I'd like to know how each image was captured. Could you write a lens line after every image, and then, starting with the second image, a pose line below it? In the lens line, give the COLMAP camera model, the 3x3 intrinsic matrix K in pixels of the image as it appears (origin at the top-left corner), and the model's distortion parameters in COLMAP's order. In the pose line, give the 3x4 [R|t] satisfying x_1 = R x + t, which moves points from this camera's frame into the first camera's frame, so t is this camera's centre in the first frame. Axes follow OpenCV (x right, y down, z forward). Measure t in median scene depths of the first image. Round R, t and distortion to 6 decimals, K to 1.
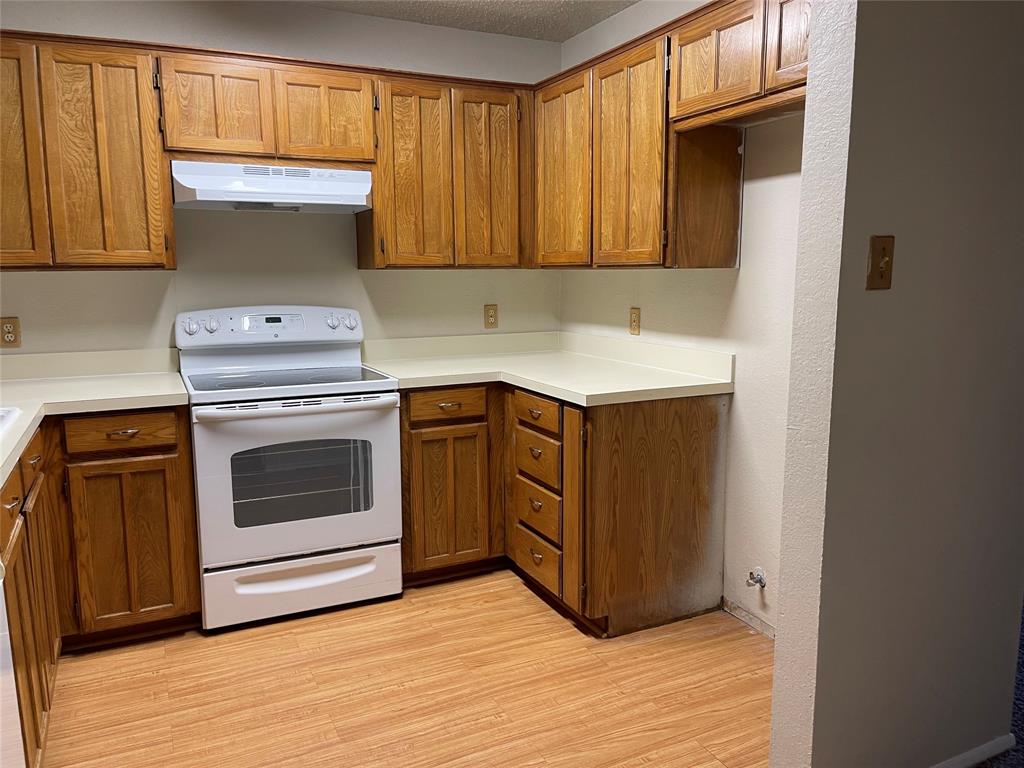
lens RADIAL K [[779.9, 0, 517.0], [0, 779.9, 389.3], [0, 0, 1]] dist [0.070762, -0.085661]
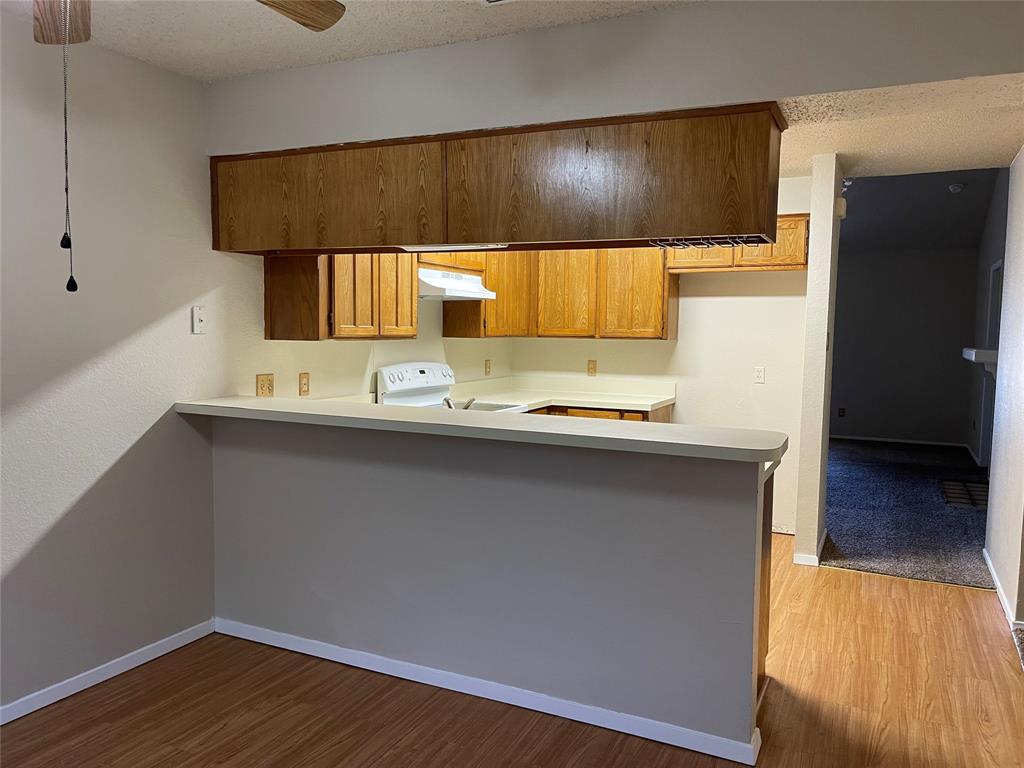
lens RADIAL K [[779.9, 0, 517.0], [0, 779.9, 389.1], [0, 0, 1]] dist [0.070762, -0.085661]
pose [[0.783002, -0.033967, 0.621092, -1.194221], [0.079776, 0.995746, -0.046116, 0.027413], [-0.616883, 0.085657, 0.782380, -0.271736]]
